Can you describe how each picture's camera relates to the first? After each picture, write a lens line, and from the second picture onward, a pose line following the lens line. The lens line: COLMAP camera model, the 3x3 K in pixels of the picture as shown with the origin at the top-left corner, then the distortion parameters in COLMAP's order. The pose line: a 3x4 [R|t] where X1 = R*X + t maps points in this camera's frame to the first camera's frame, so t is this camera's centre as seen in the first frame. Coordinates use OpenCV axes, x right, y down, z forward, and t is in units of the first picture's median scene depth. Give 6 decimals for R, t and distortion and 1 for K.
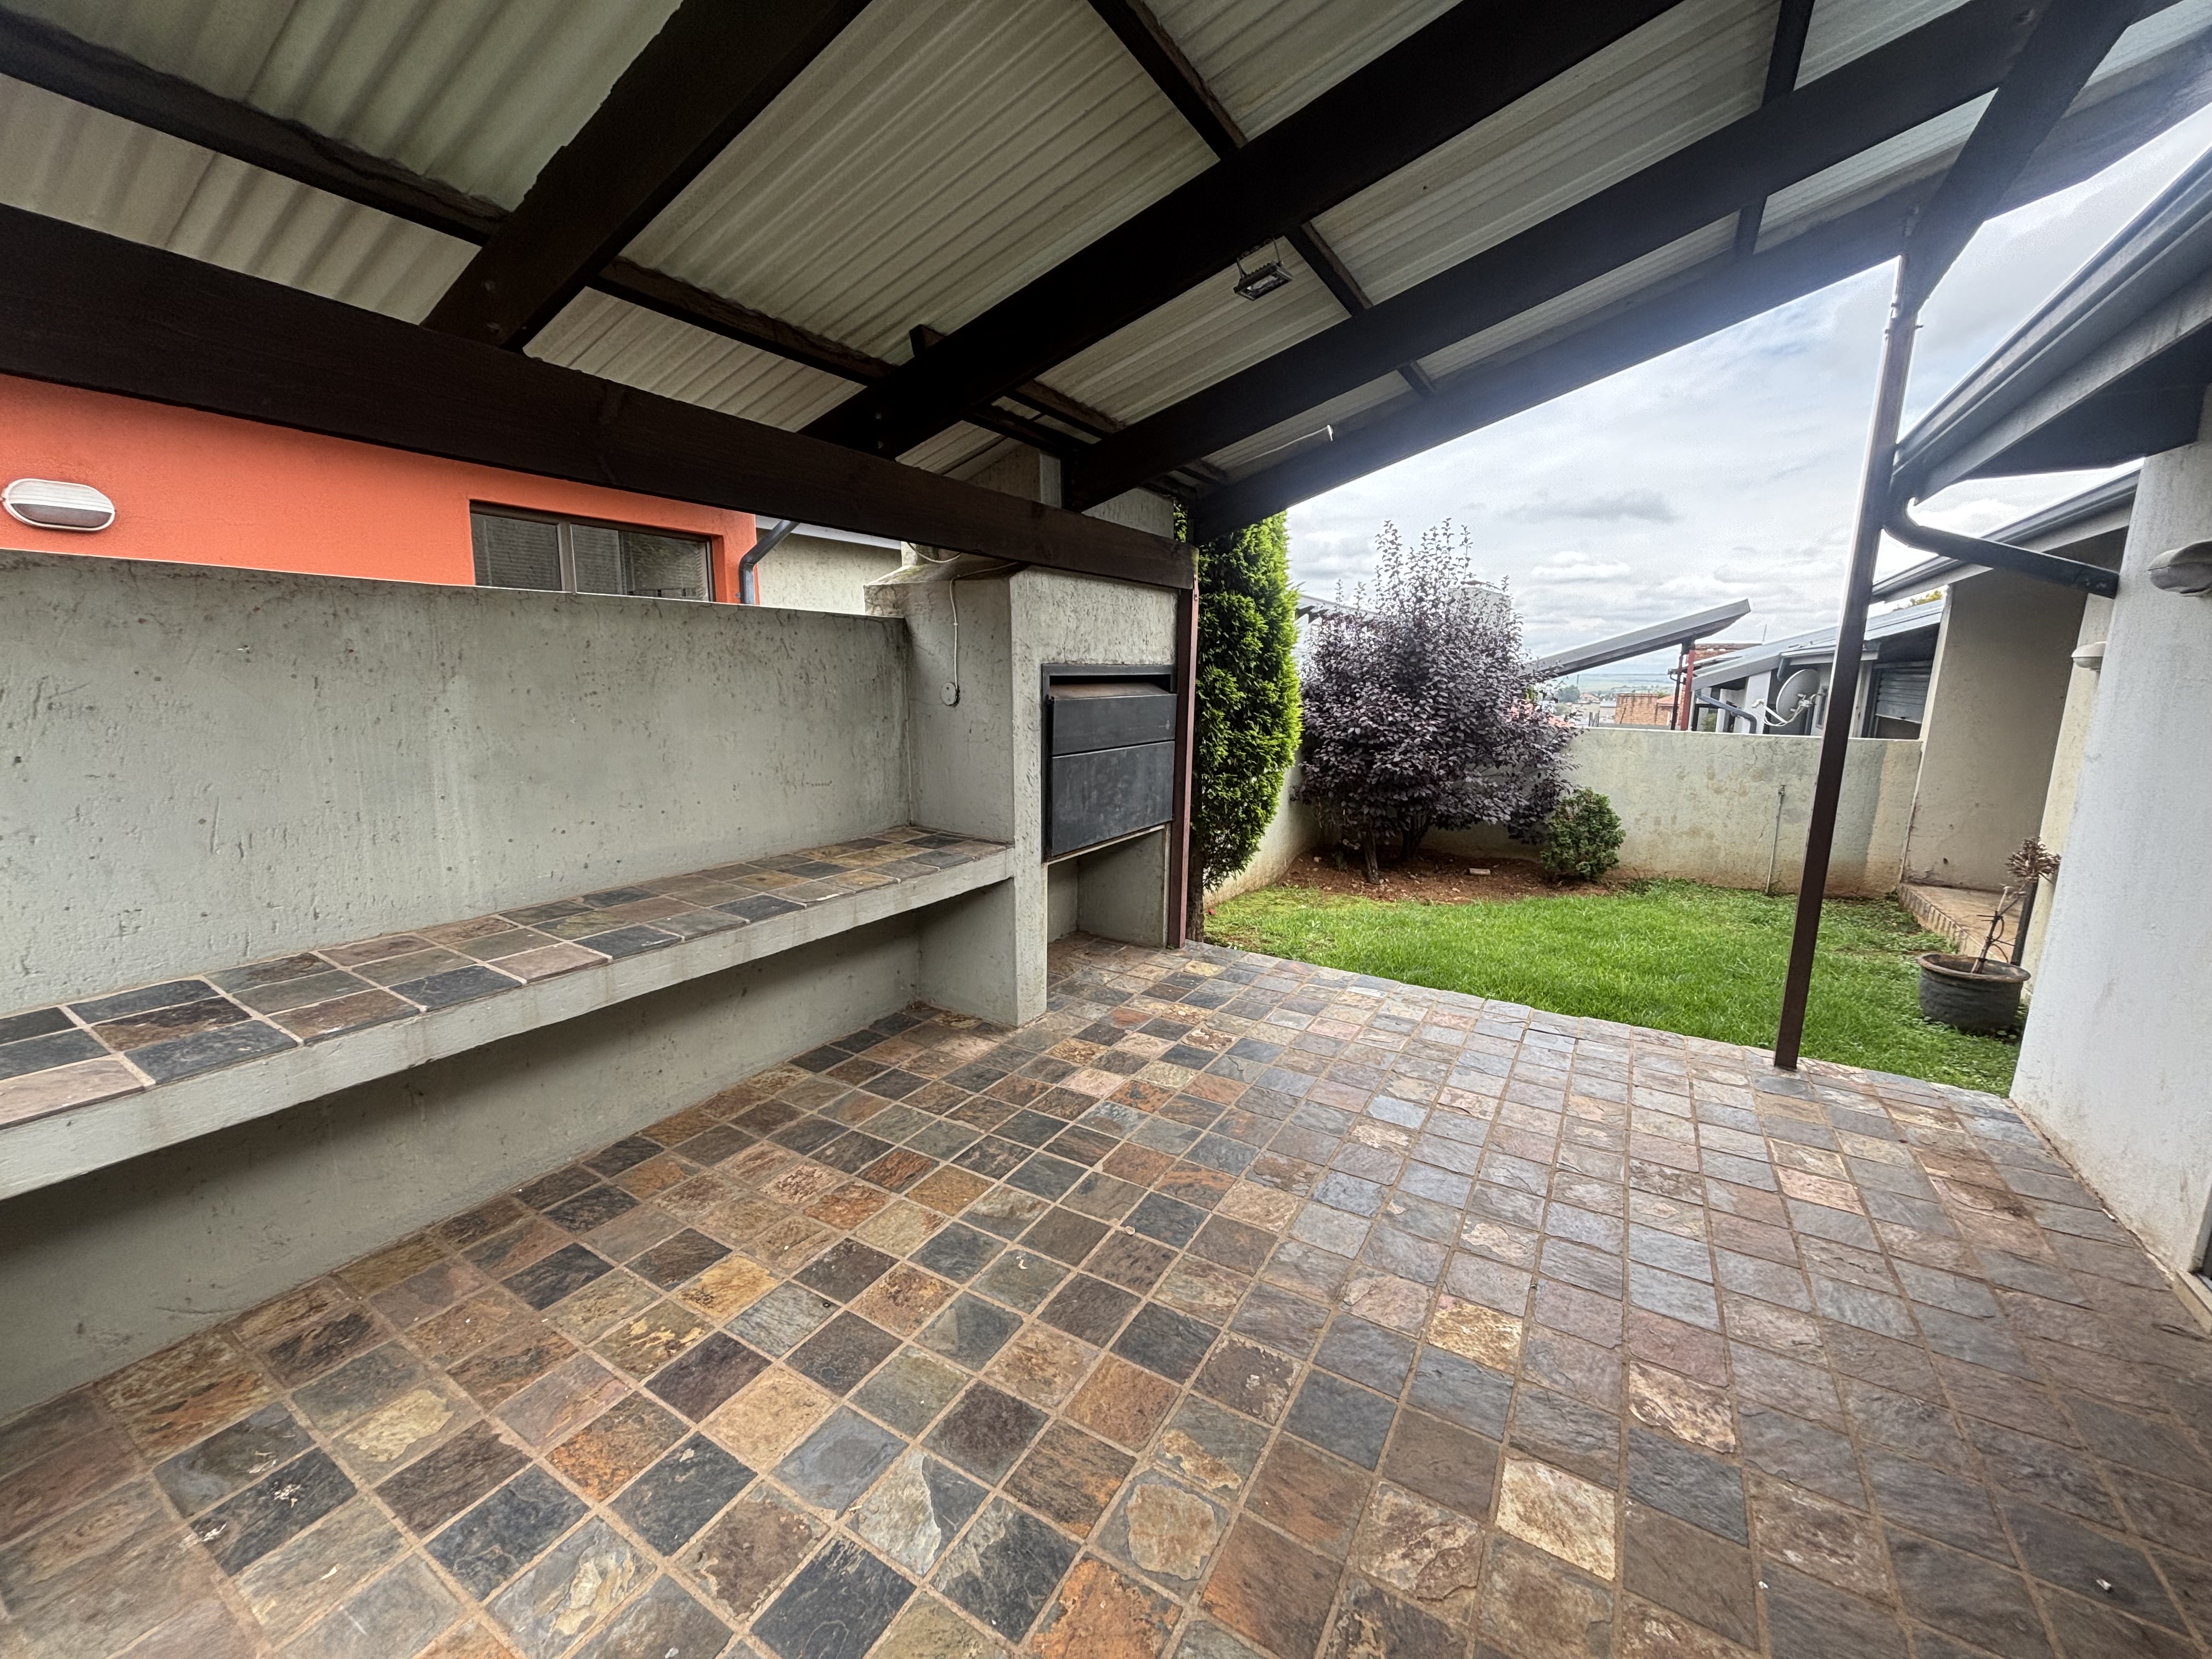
lens RADIAL K [[886.2, 0, 1120.0], [0, 886.2, 807.9], [0, 0, 1]] dist [0.001009, -0.001669]
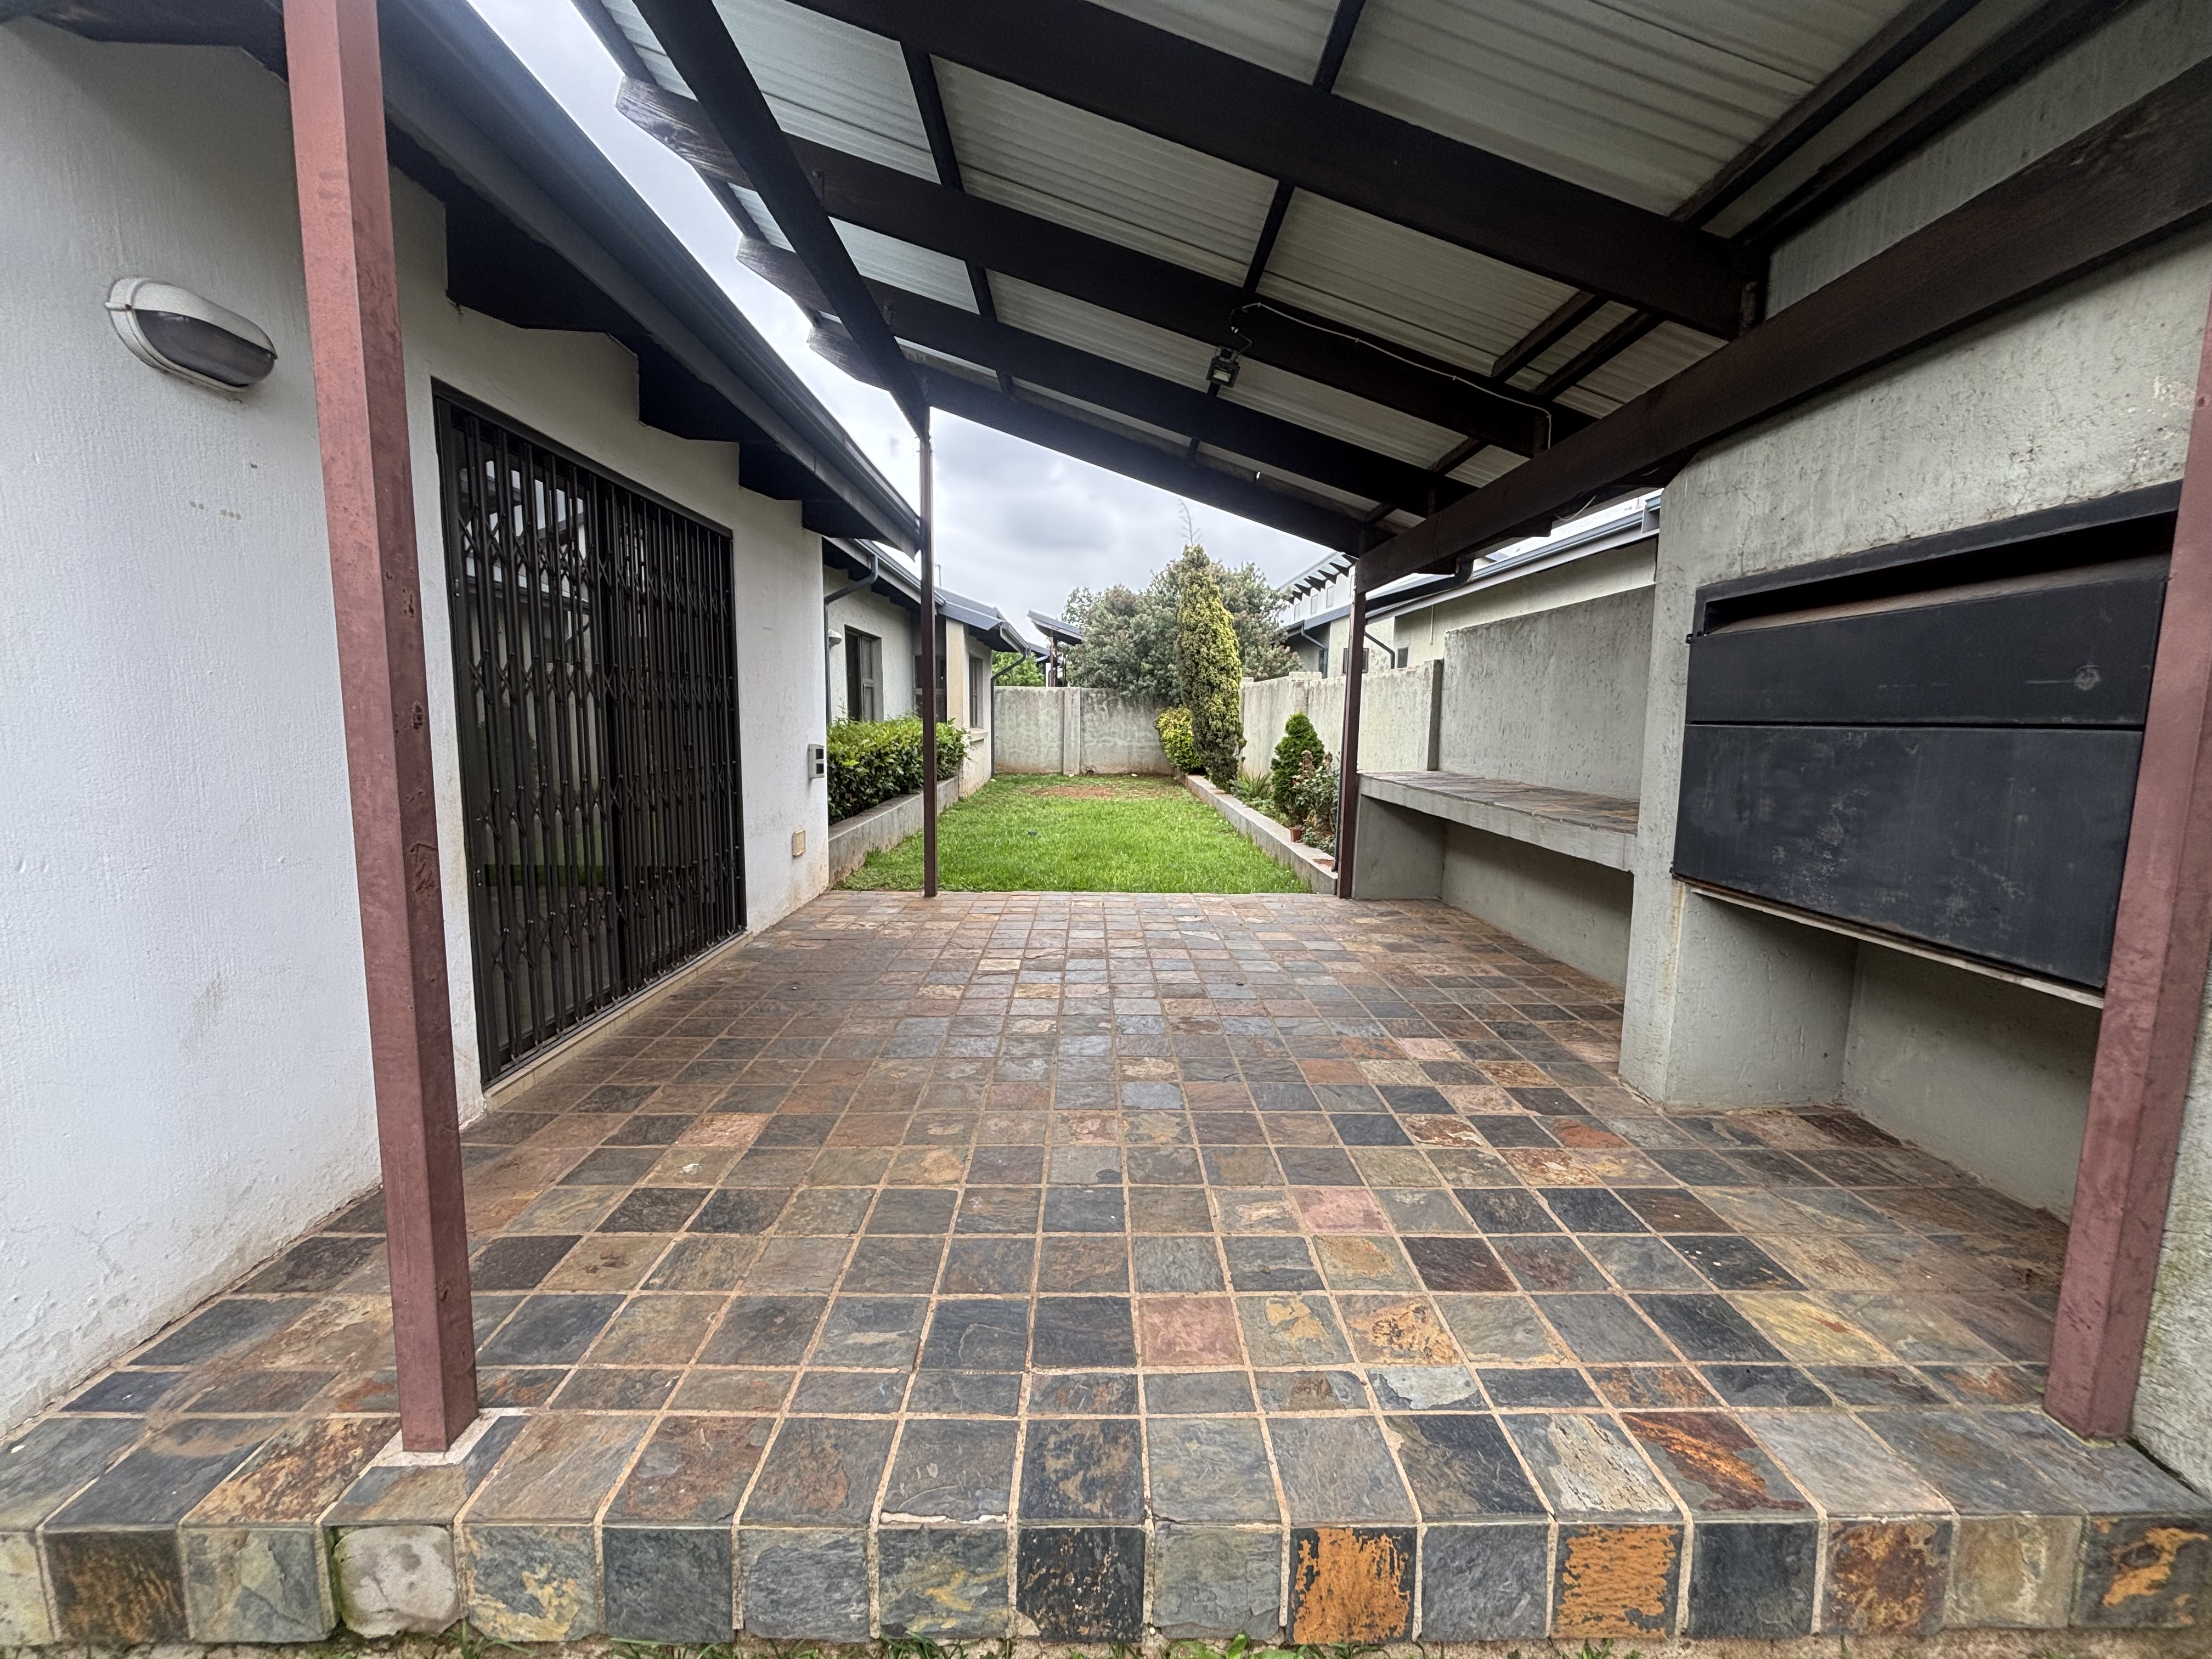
lens RADIAL K [[886.2, 0, 1115.0], [0, 886.2, 828.3], [0, 0, 1]] dist [0.001009, -0.001669]
pose [[-0.852631, 0.040236, -0.520963, 0.871686], [-0.104532, 0.963740, 0.245516, -0.136396], [0.511951, 0.263792, -0.817508, 1.800958]]
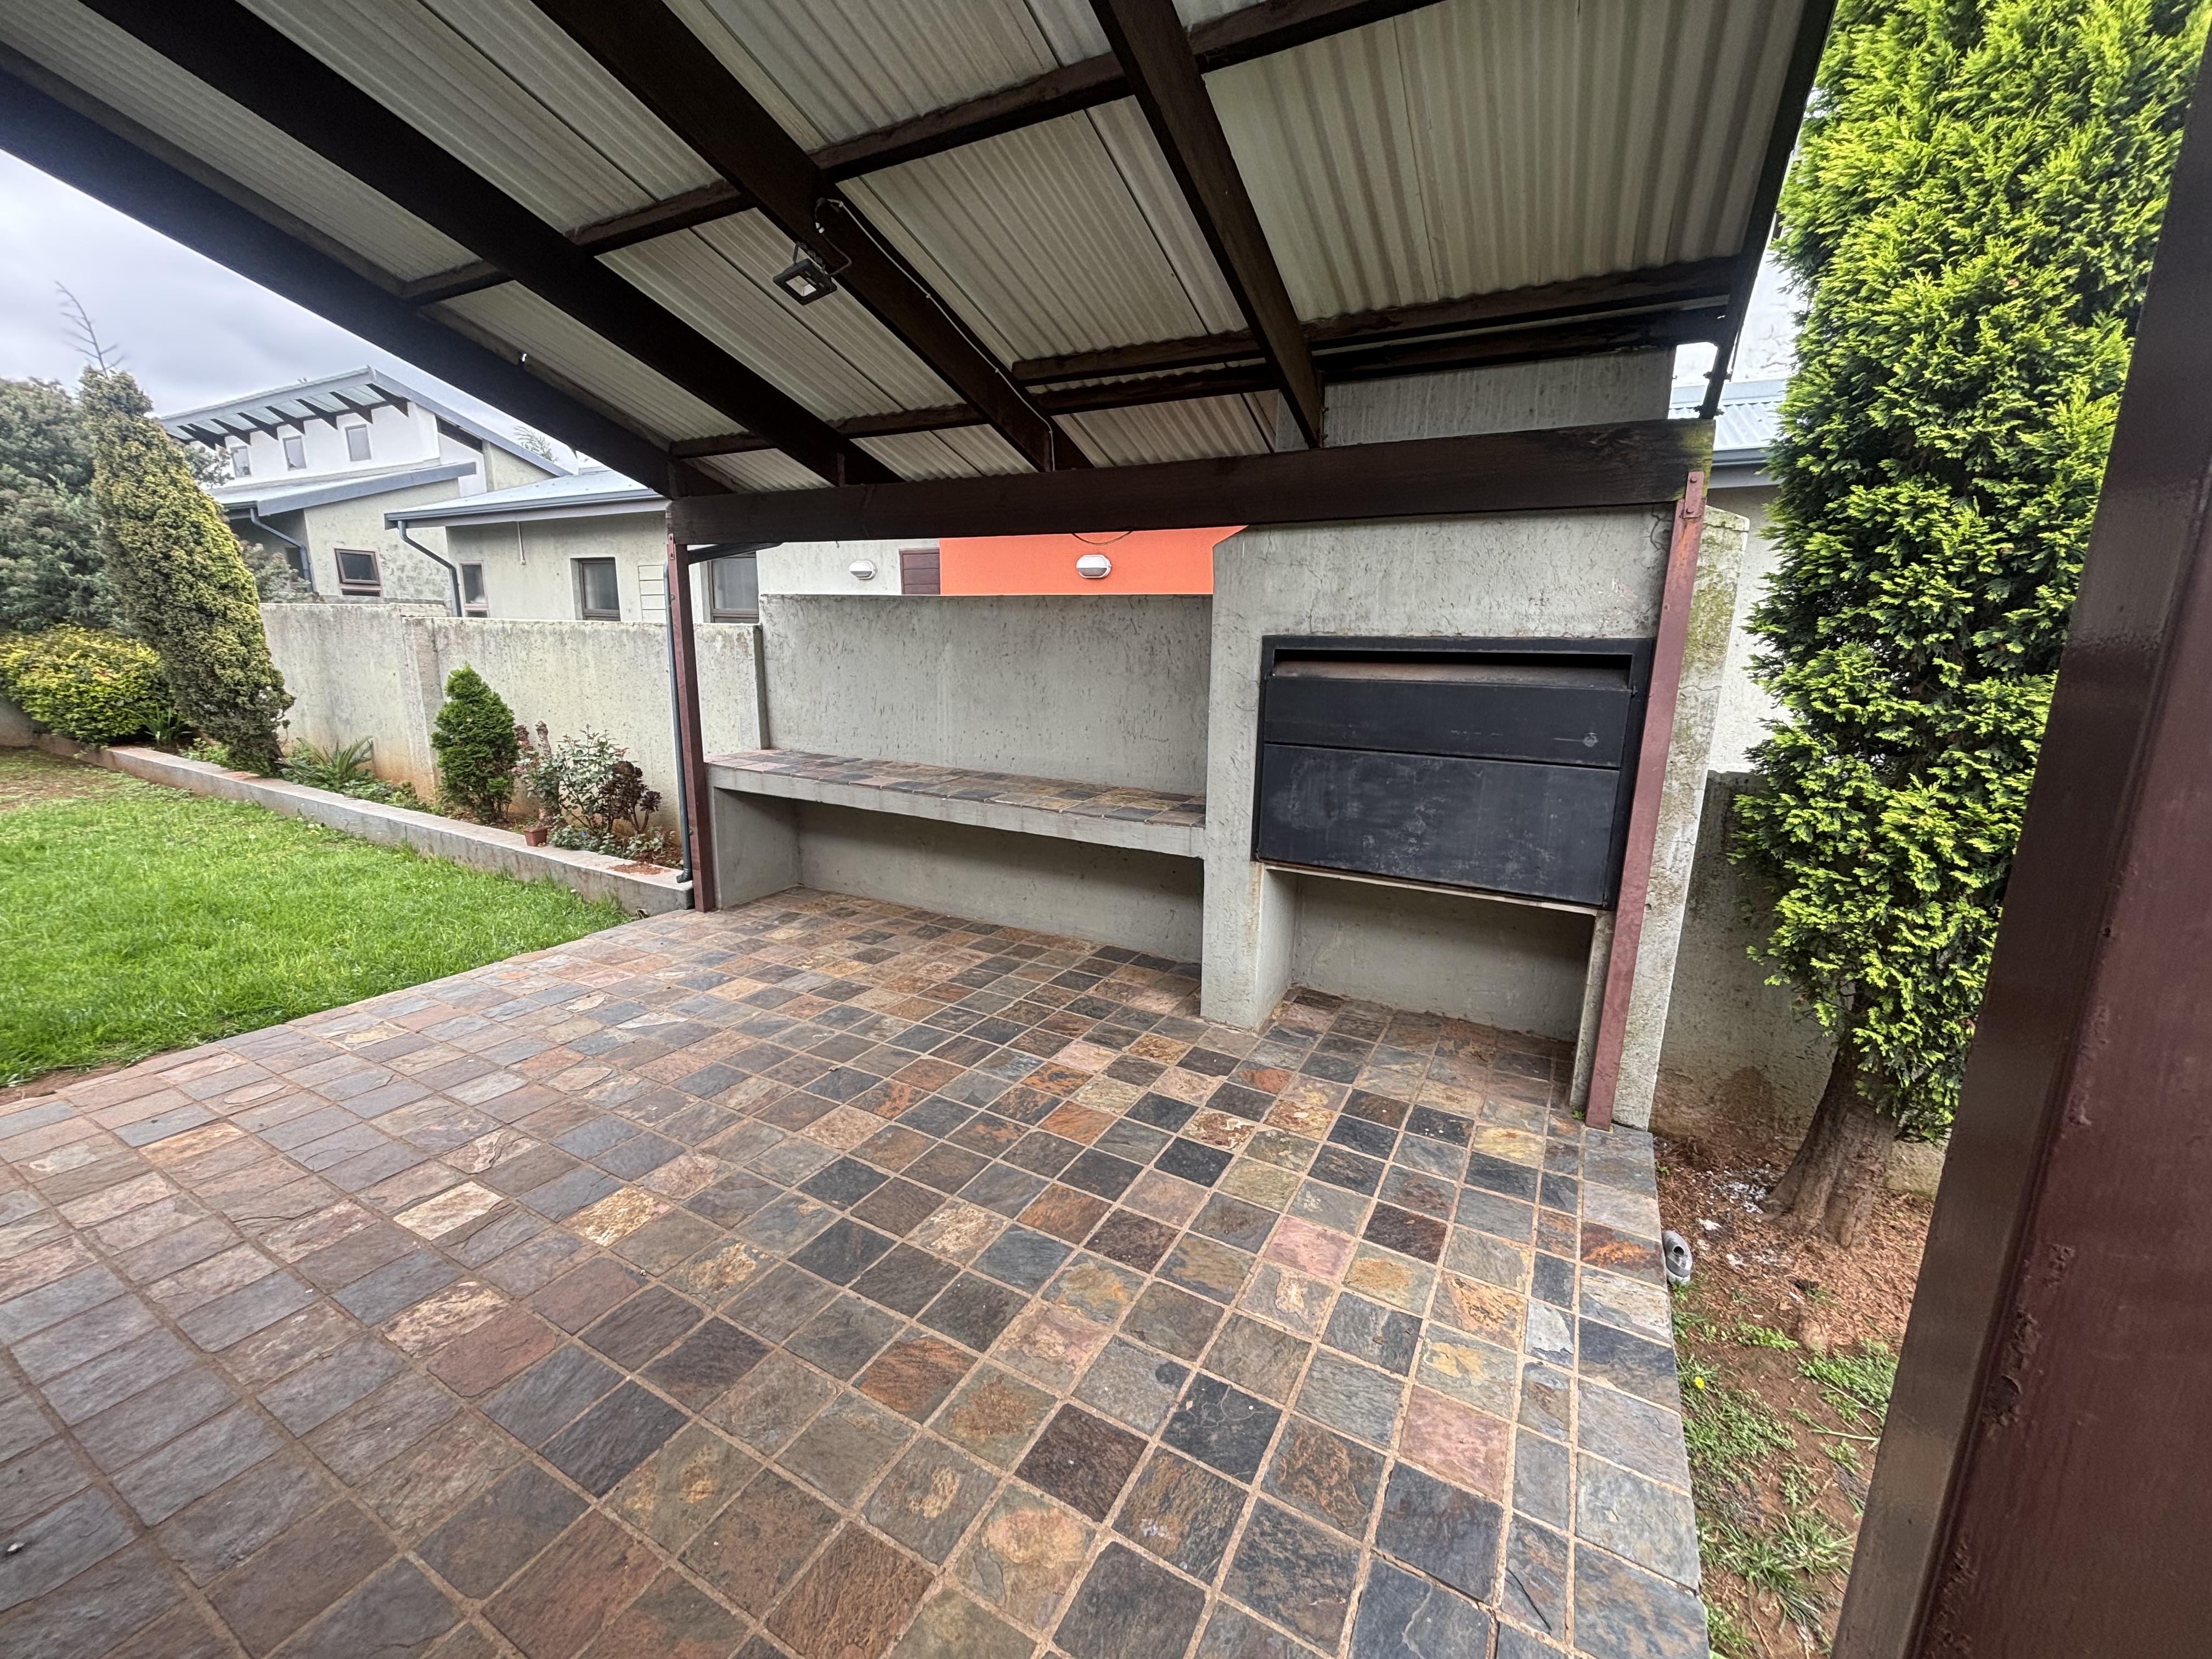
lens RADIAL K [[886.2, 0, 1099.6], [0, 886.2, 823.7], [0, 0, 1]] dist [0.001009, -0.001669]
pose [[0.025487, 0.191090, -0.981241, 1.047631], [-0.174932, 0.967268, 0.183825, -0.150147], [0.984251, 0.166965, 0.058080, 1.067981]]
